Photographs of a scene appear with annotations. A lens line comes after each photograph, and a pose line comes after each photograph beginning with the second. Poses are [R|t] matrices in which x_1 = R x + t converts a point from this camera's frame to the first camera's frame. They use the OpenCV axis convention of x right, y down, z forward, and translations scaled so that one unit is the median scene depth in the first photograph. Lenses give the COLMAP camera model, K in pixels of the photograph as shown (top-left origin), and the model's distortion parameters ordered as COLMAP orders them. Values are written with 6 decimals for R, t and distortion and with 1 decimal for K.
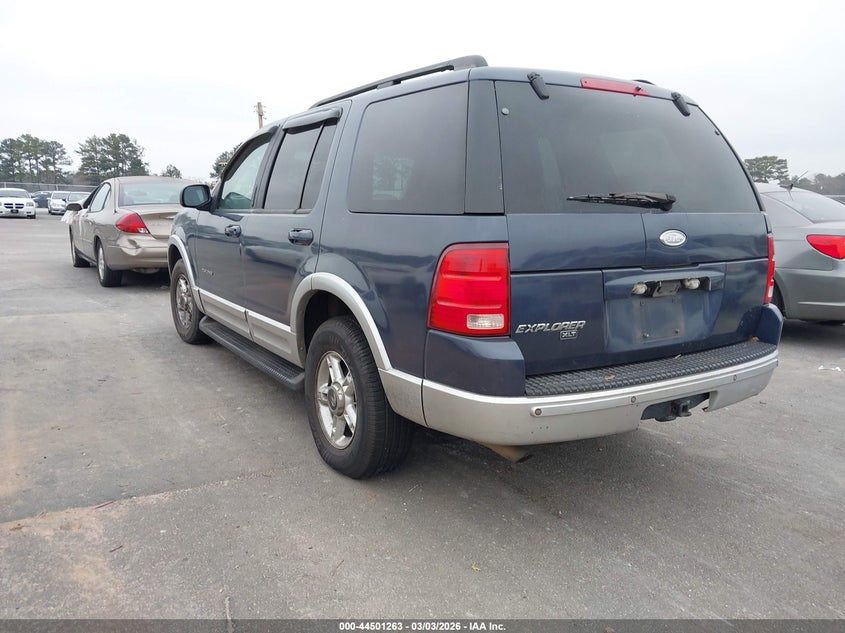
lens RADIAL K [[663.1, 0, 426.6], [0, 663.1, 317.3], [0, 0, 1]] dist [0.041131, -0.000238]
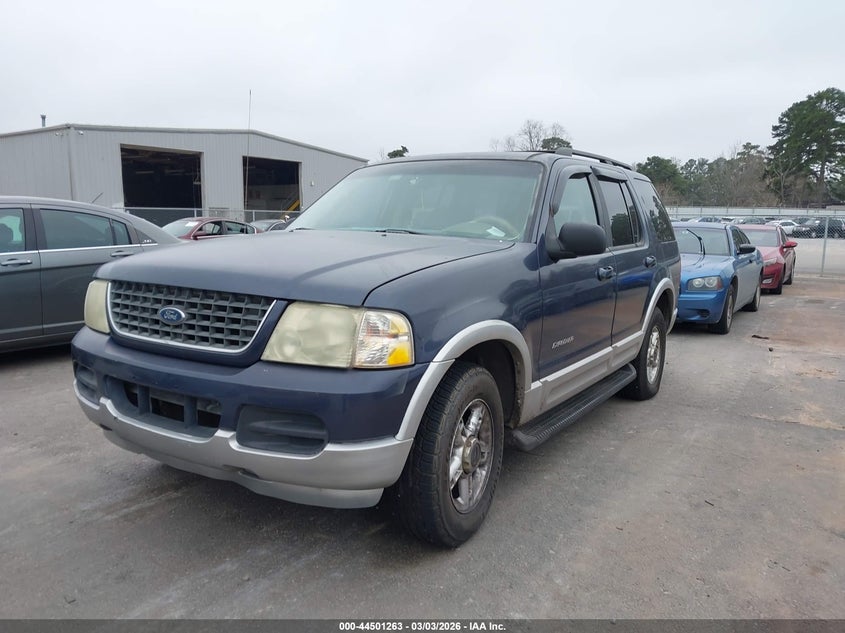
lens RADIAL K [[663.1, 0, 426.6], [0, 663.1, 317.3], [0, 0, 1]] dist [0.041131, -0.000238]
pose [[-0.433459, -0.147591, 0.889005, -1.199972], [0.128052, 0.966400, 0.222876, -0.362399], [-0.892029, 0.210447, -0.399995, 1.896990]]
